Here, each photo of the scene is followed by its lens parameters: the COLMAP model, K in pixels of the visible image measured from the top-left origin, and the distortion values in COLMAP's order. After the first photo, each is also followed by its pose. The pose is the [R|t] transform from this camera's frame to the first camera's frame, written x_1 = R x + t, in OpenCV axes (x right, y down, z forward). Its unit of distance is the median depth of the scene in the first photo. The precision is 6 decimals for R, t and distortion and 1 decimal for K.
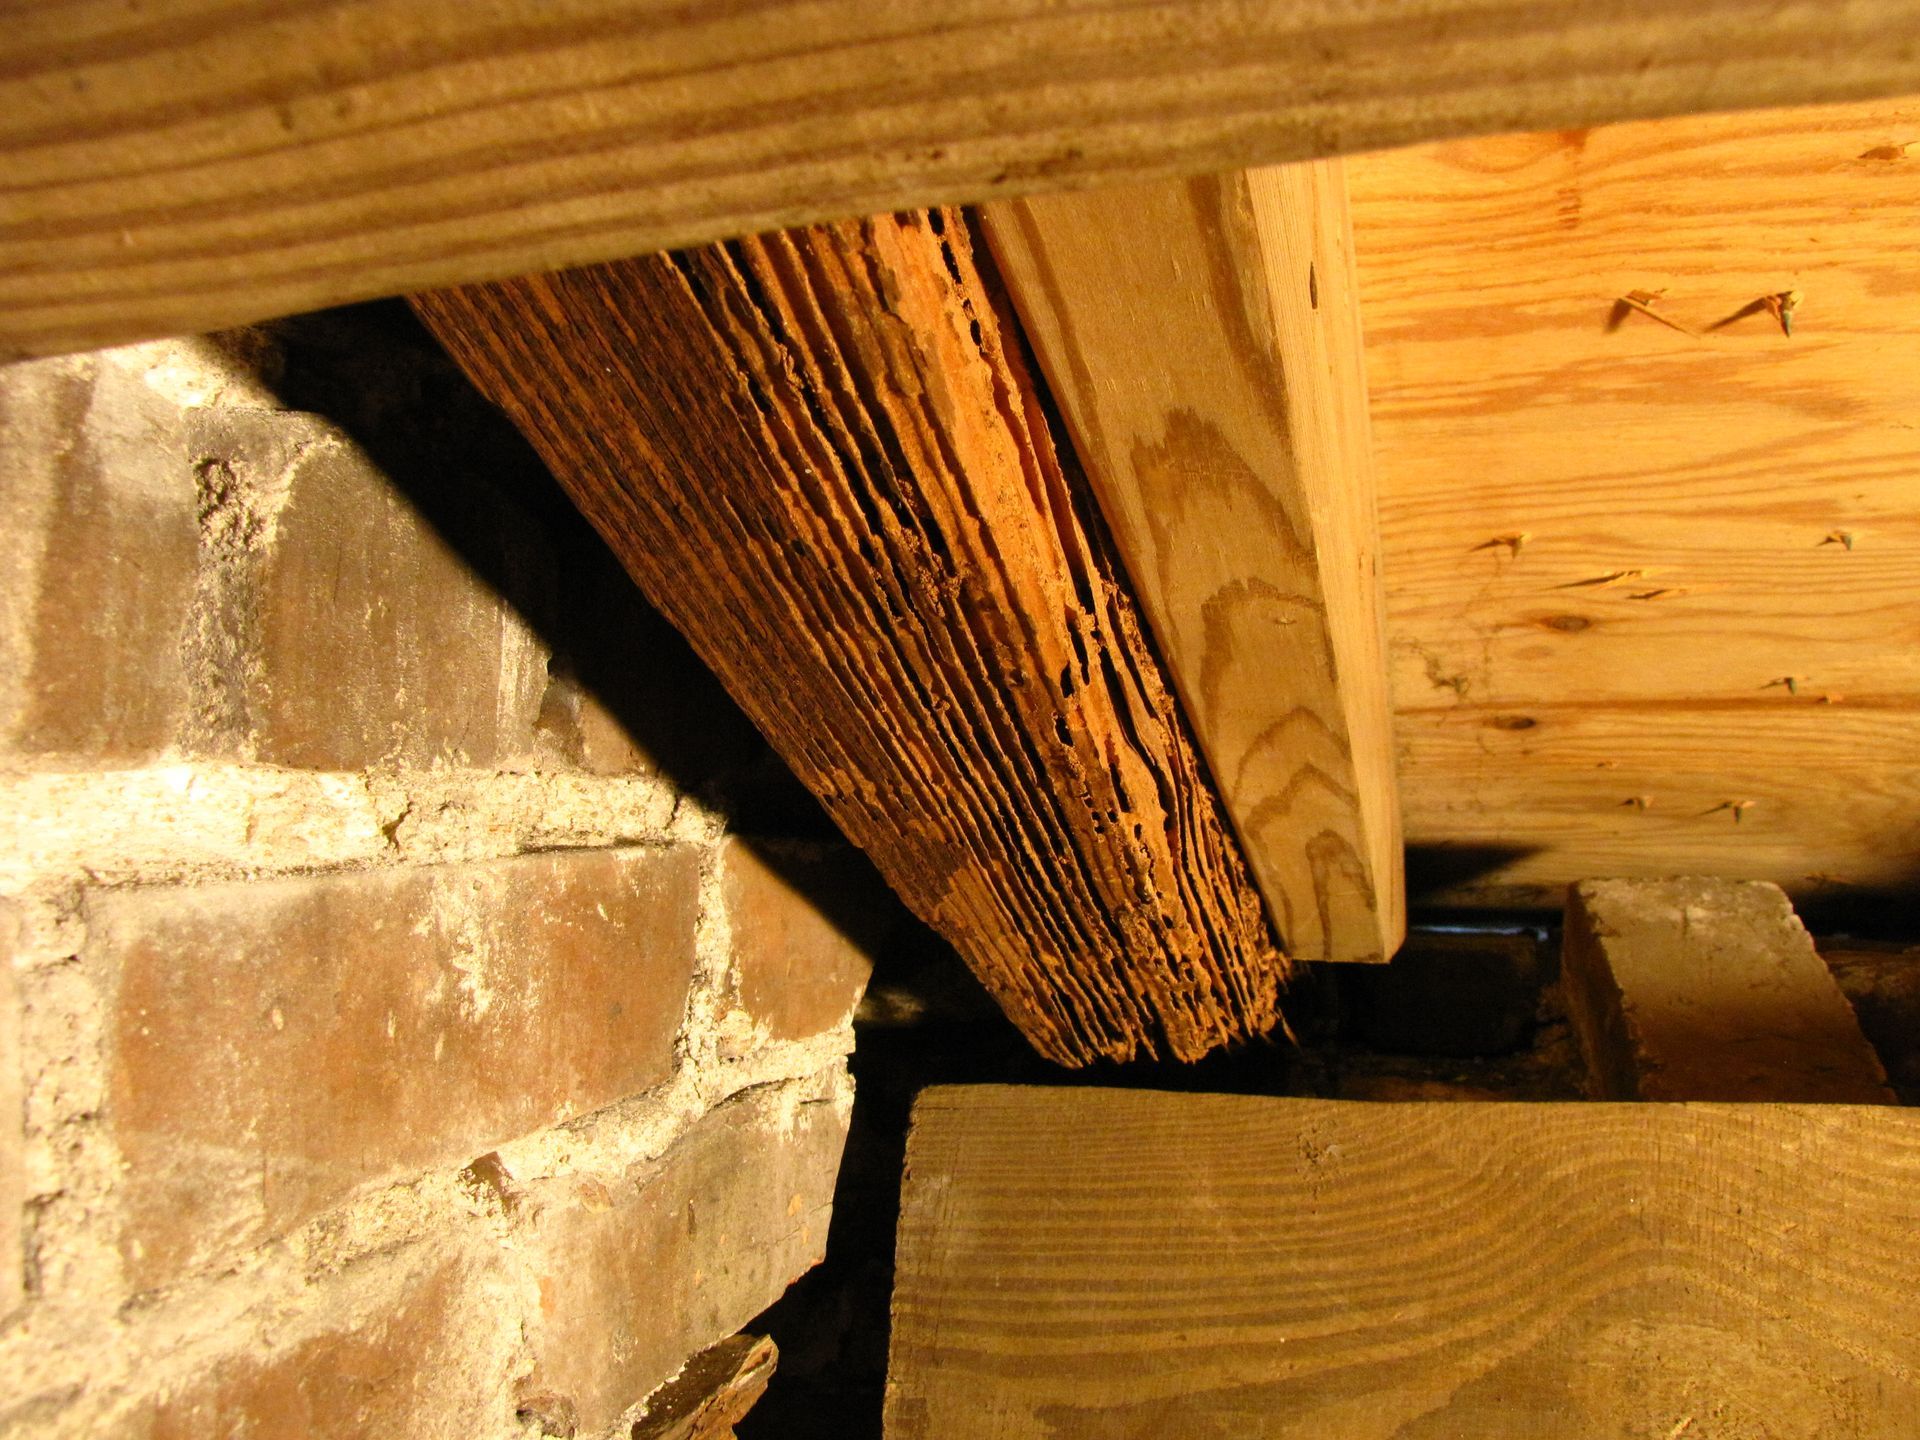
lens RADIAL K [[1618.9, 0, 972.6], [0, 1618.9, 678.2], [0, 0, 1]] dist [-0.177358, 0.156011]
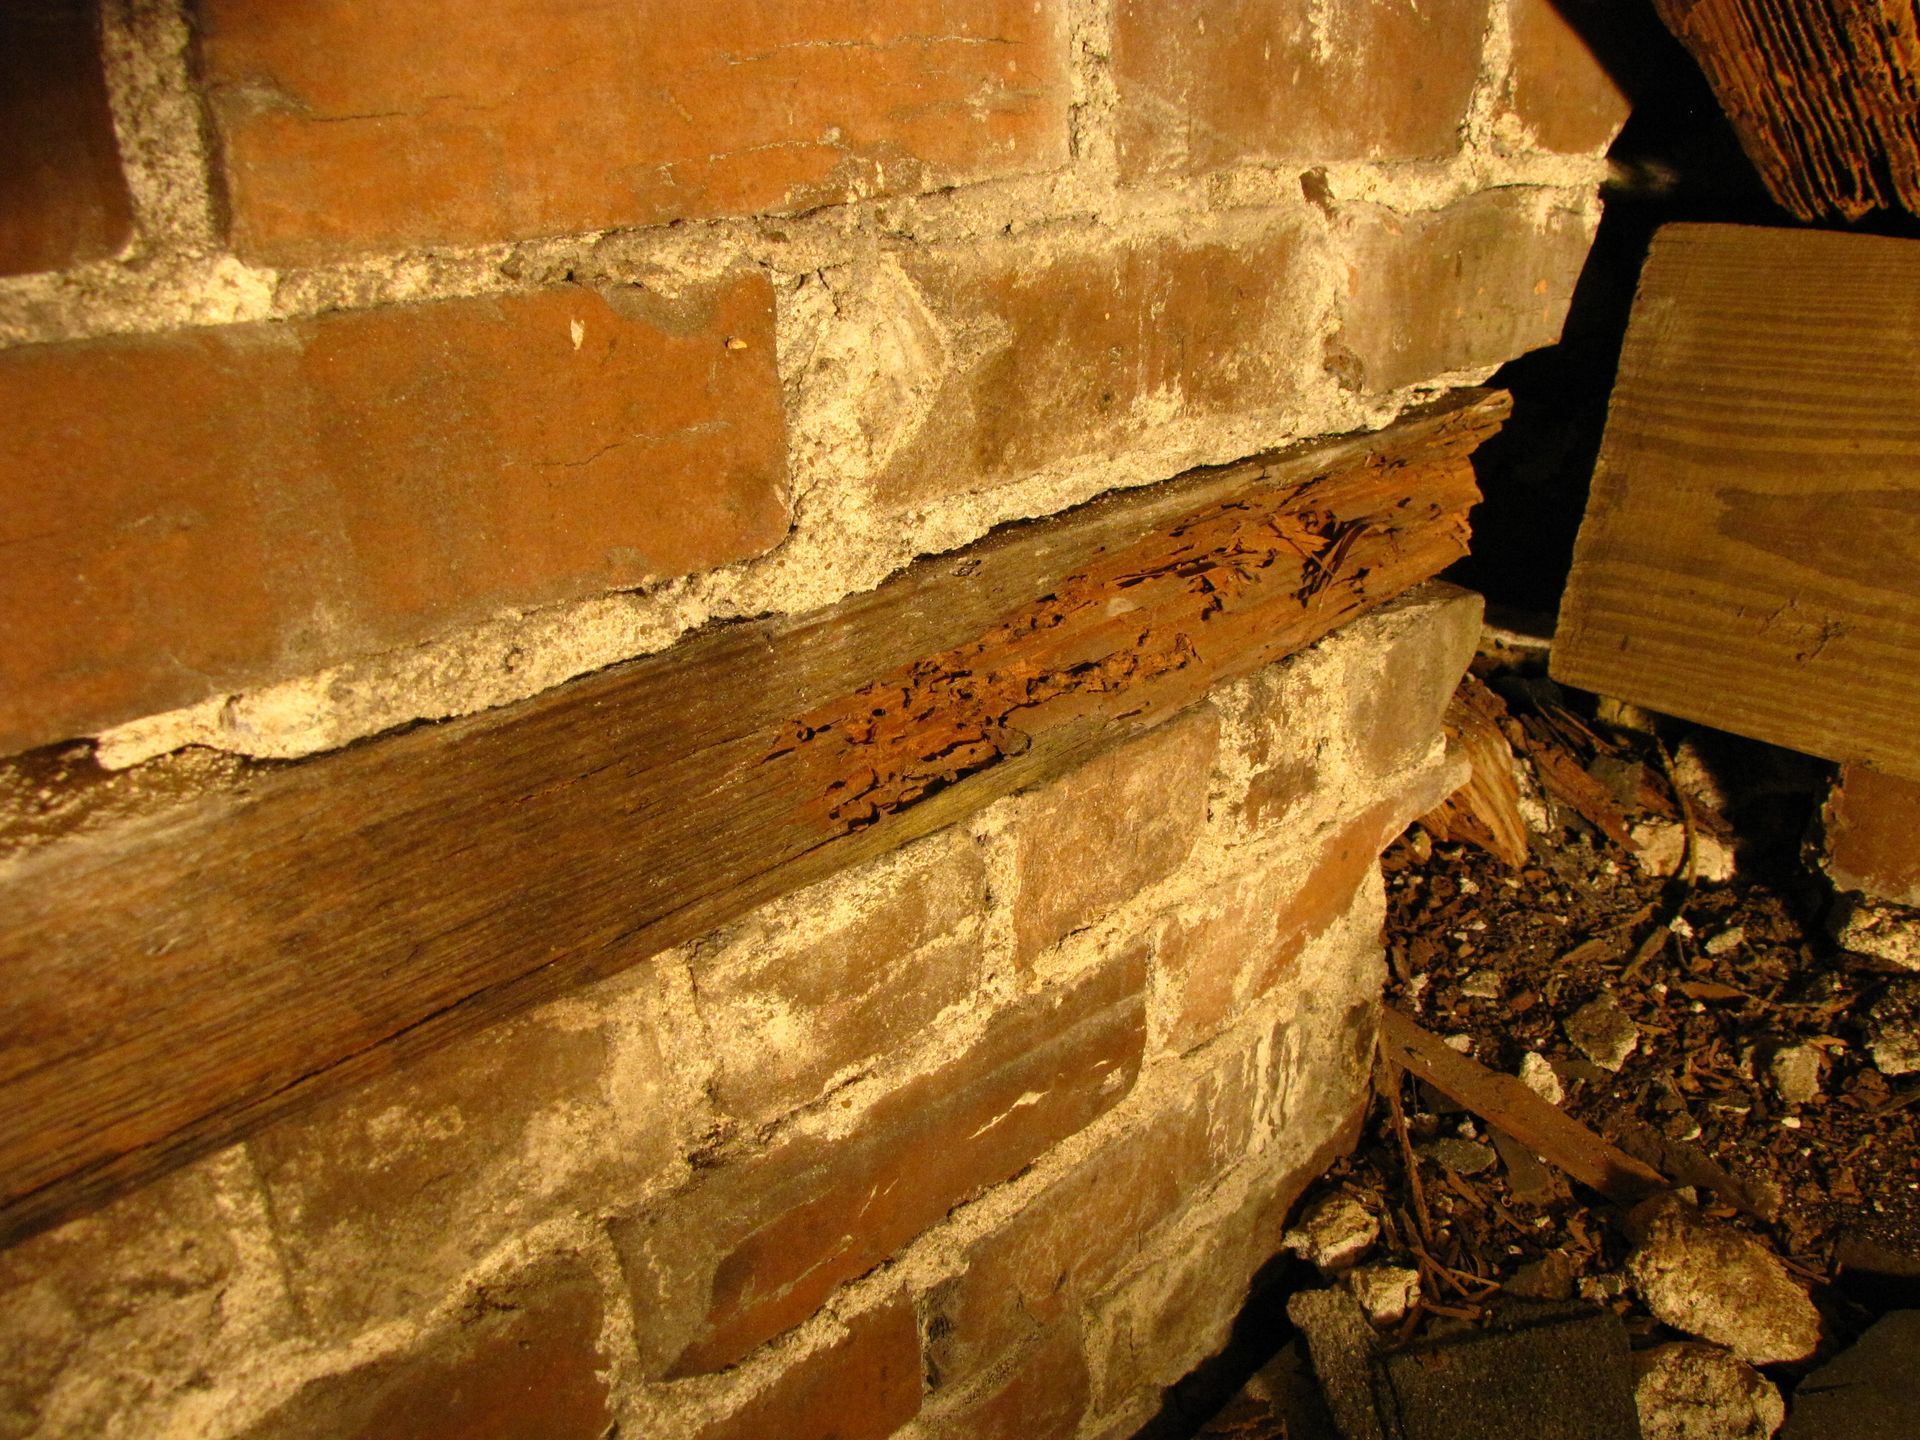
lens RADIAL K [[1618.9, 0, 972.6], [0, 1618.9, 678.2], [0, 0, 1]] dist [-0.177358, 0.156011]
pose [[0.892244, 0.171837, -0.417579, 0.066149], [0.018615, 0.909979, 0.414237, 0.096081], [0.451169, -0.377374, 0.808724, -0.359046]]
